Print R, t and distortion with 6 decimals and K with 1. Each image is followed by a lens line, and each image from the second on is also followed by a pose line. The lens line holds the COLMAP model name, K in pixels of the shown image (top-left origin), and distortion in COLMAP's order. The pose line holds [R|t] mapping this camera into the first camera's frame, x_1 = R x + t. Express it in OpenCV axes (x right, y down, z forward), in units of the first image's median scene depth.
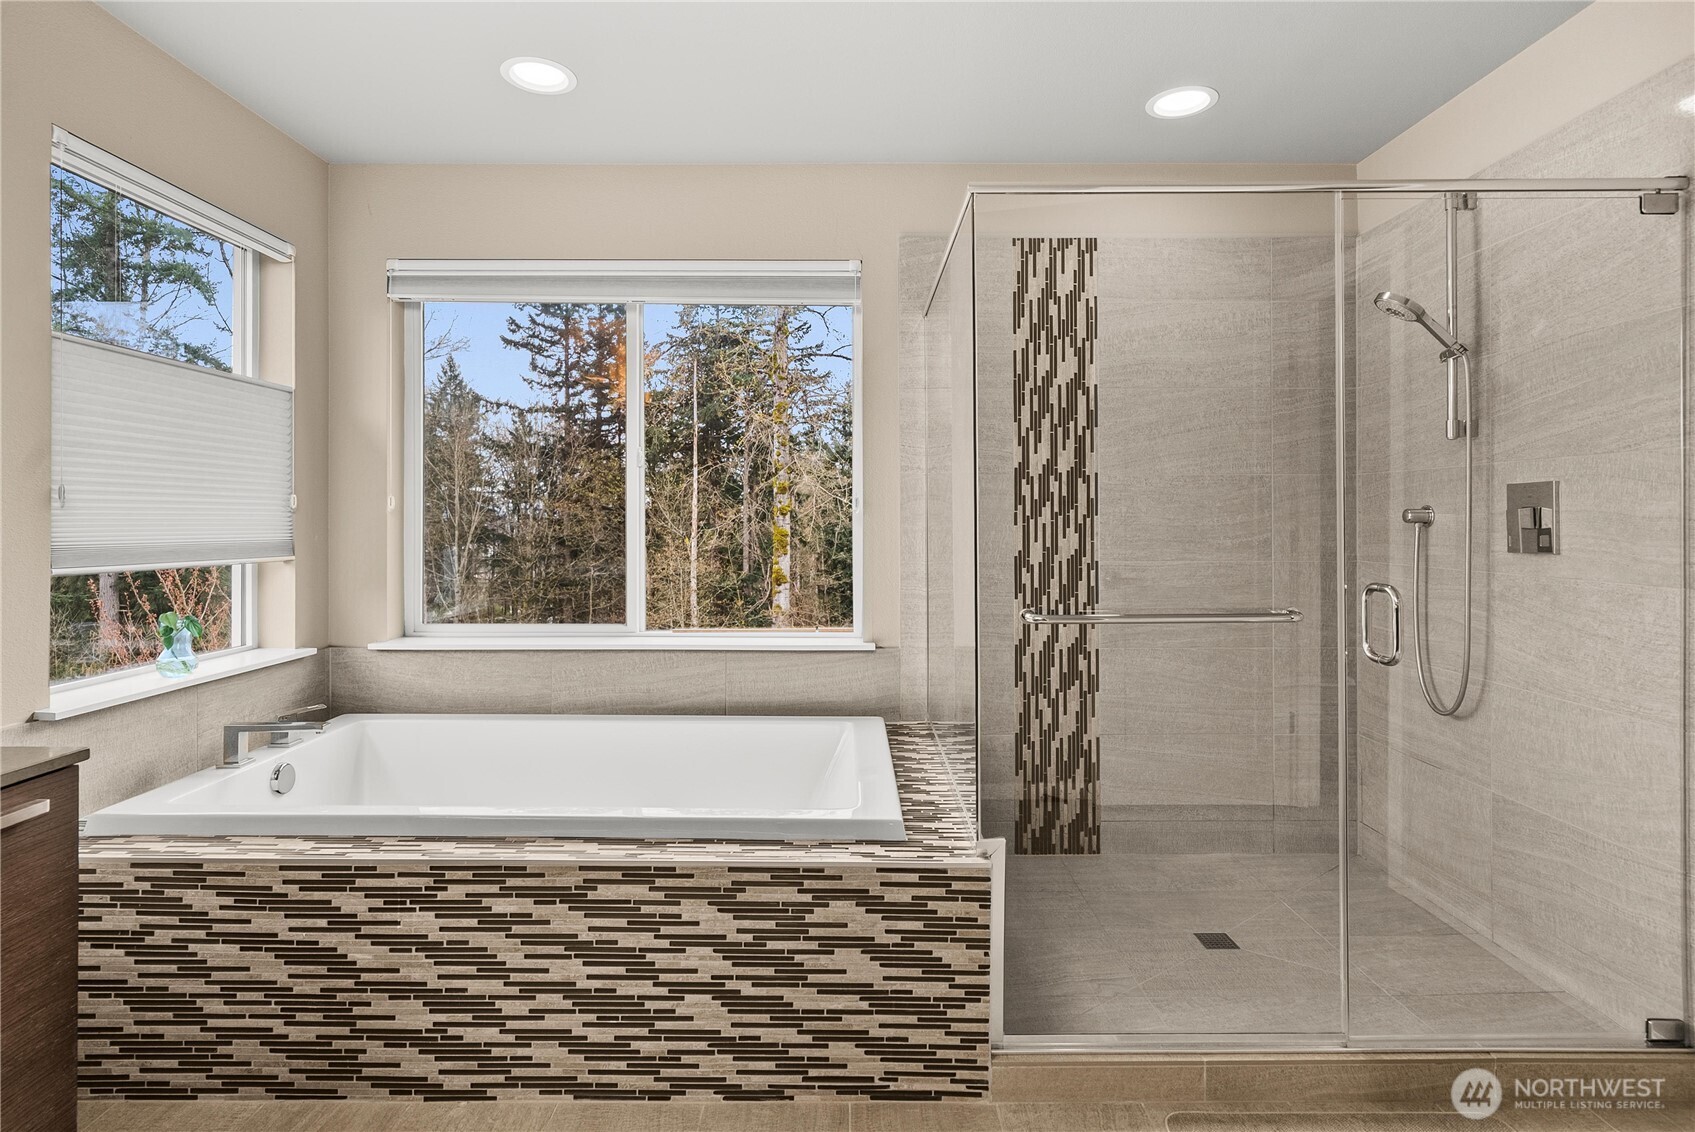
lens RADIAL K [[848.5, 0, 850.2], [0, 848.5, 513.4], [0, 0, 1]] dist [-0.000243, 0.000424]
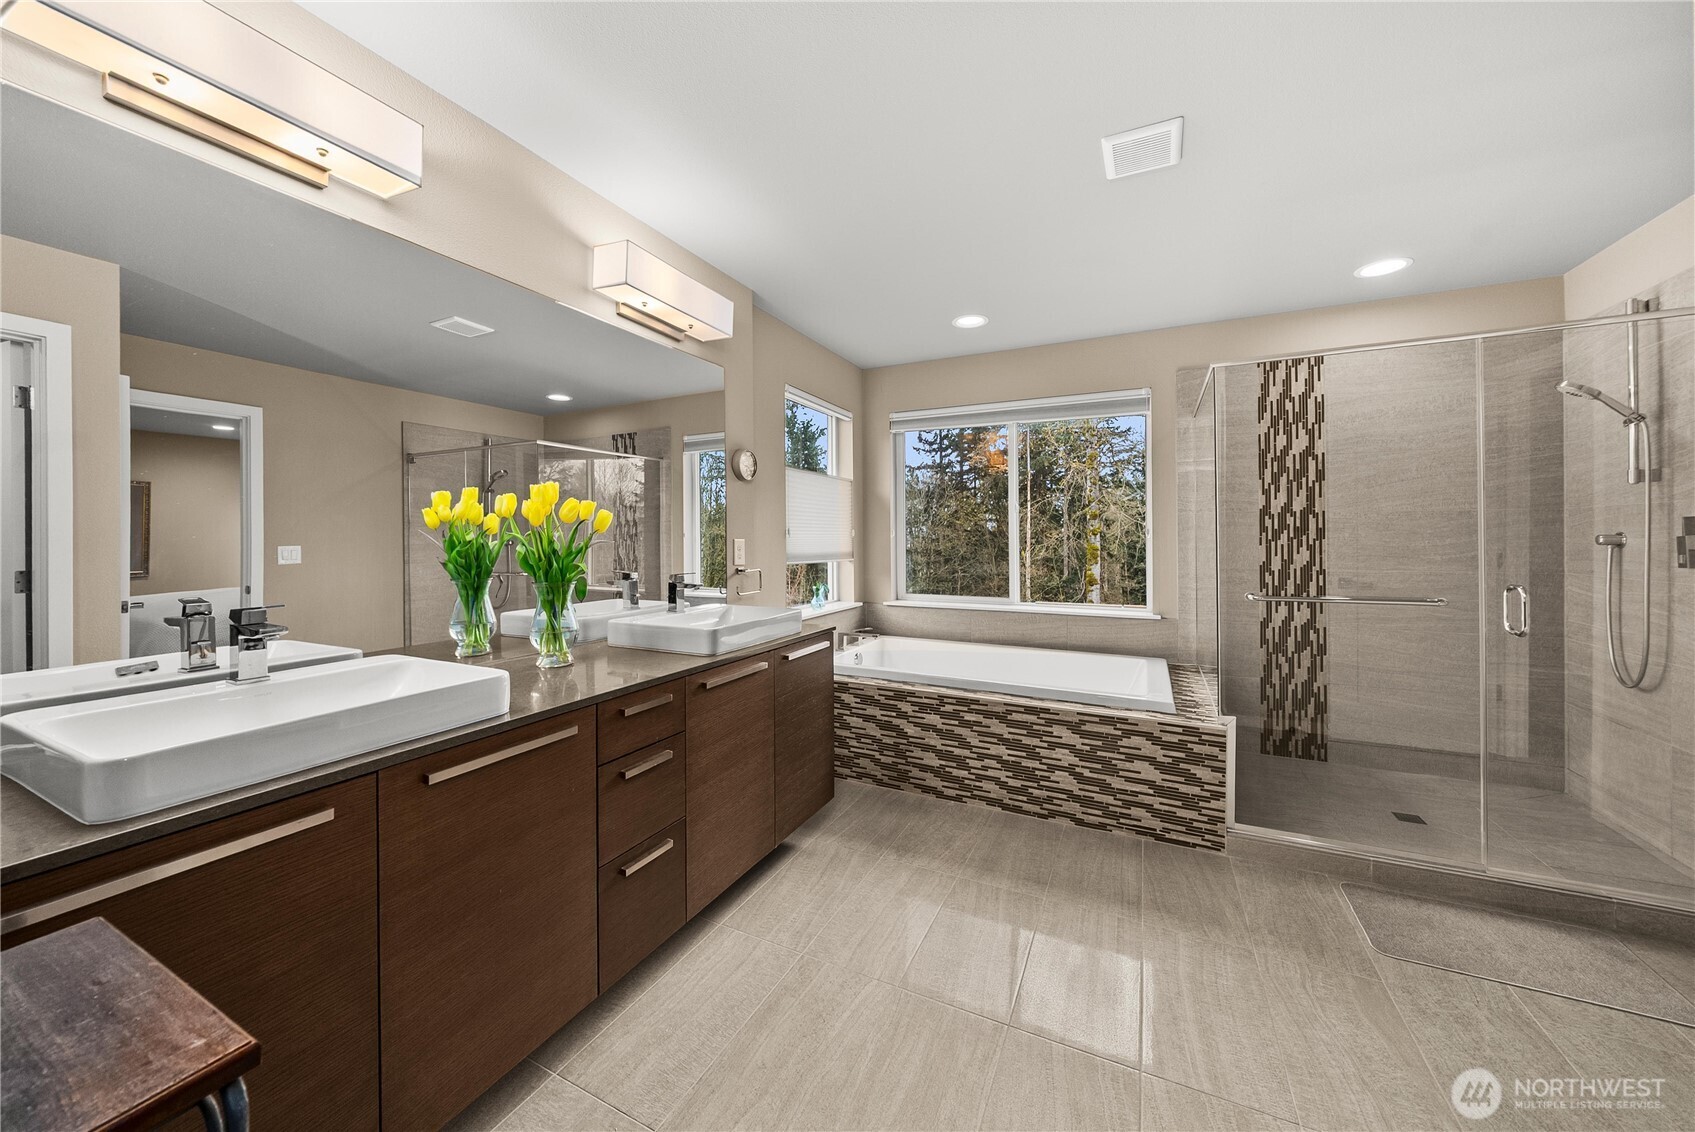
lens RADIAL K [[591.5, 0, 855.3], [0, 591.5, 532.9], [0, 0, 1]] dist [-0.007795, -0.000088]
pose [[0.895144, -0.005507, -0.445744, 0.011417], [0.004856, 0.999985, -0.002603, -0.011982], [0.445751, 0.000166, 0.895157, -0.377307]]
